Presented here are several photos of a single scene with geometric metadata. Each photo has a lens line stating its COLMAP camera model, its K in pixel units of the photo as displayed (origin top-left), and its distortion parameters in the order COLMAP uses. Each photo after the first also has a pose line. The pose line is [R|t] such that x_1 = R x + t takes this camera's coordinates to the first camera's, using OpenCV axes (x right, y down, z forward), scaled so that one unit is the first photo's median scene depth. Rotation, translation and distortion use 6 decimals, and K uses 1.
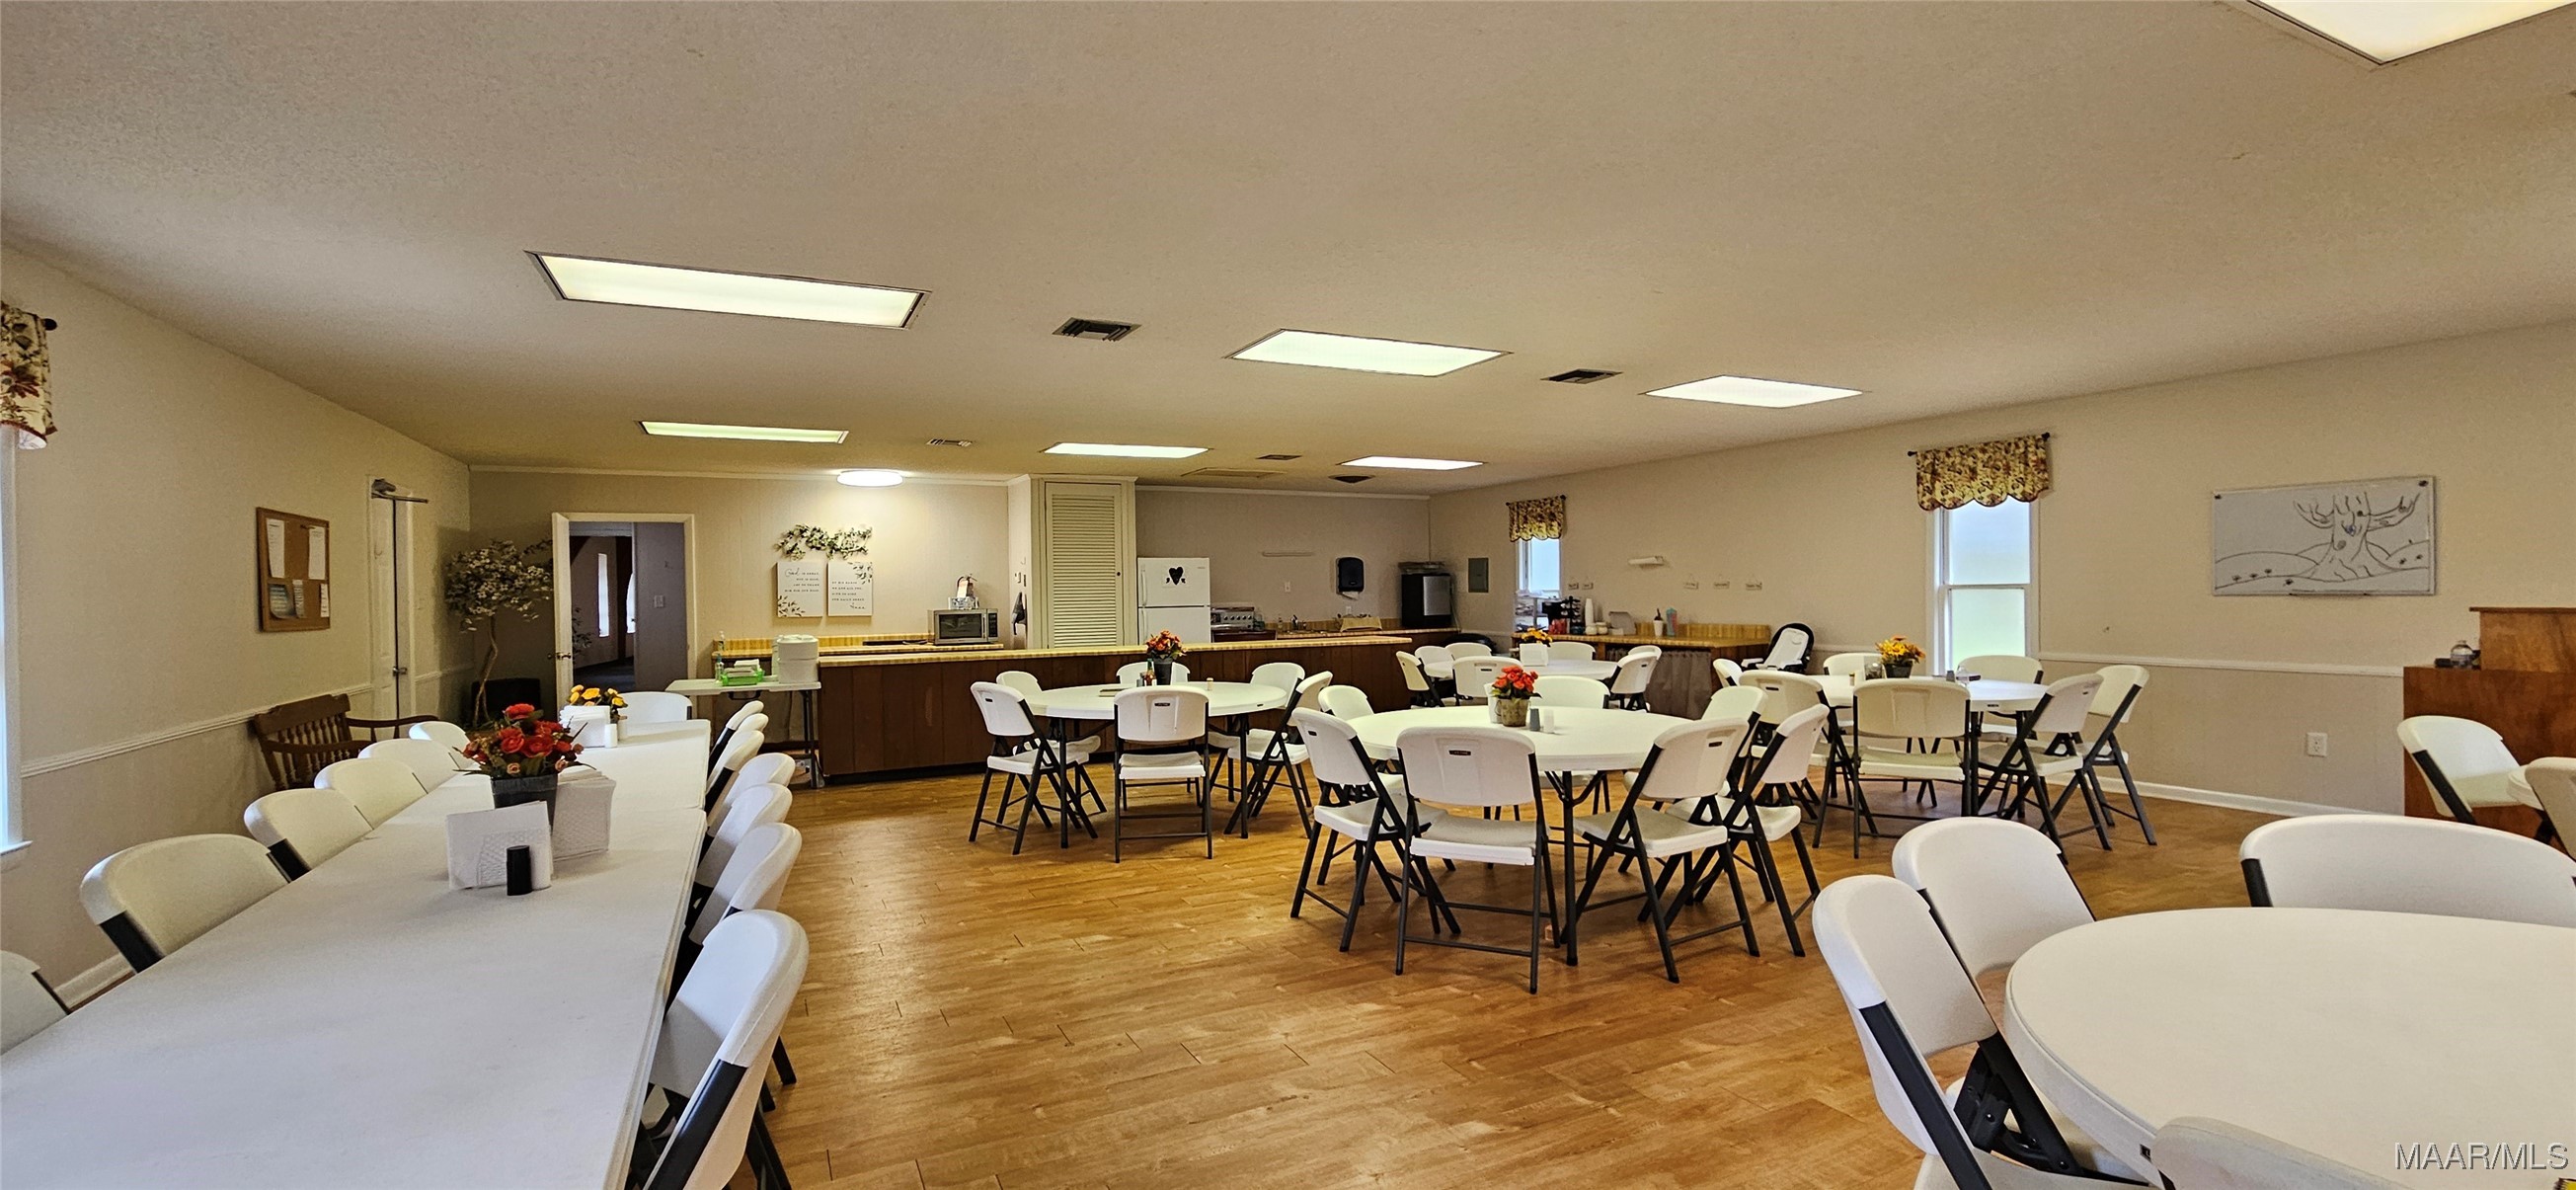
lens RADIAL K [[1067.8, 0, 1288.6], [0, 1067.8, 592.9], [0, 0, 1]] dist [-0.002548, -0.000145]
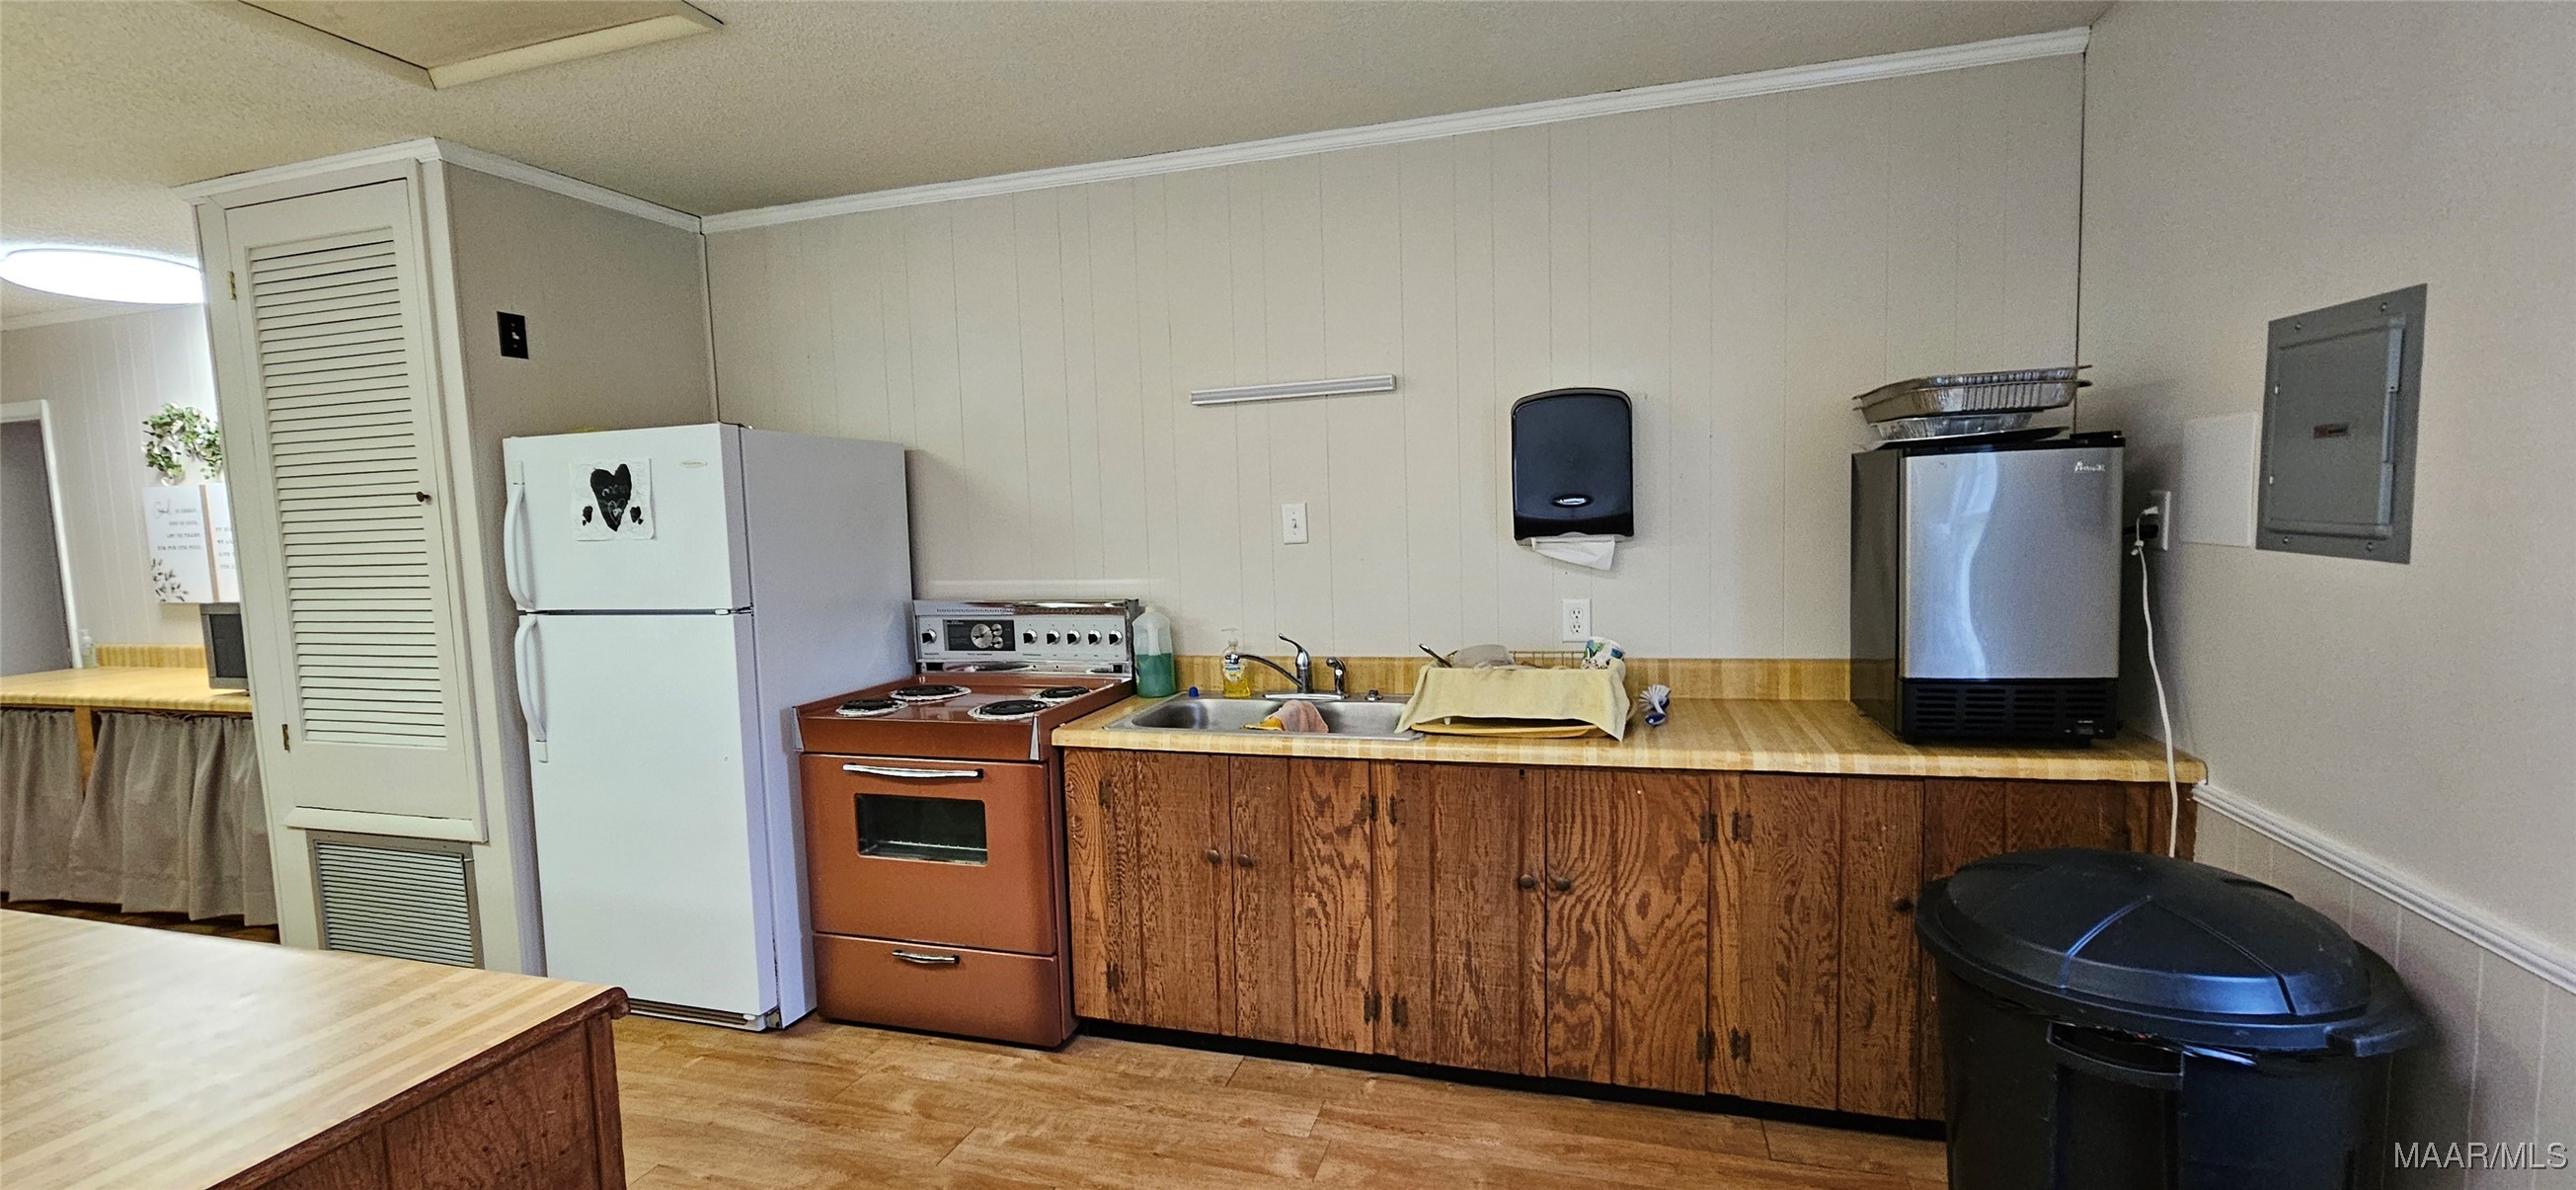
lens RADIAL K [[1067.8, 0, 1289.8], [0, 1067.8, 595.6], [0, 0, 1]] dist [-0.002548, -0.000145]
pose [[0.732007, 0.044122, -0.679866, 0.173526], [0.019730, 0.996109, 0.085889, -0.009962], [0.681011, -0.076286, 0.728289, 0.804098]]
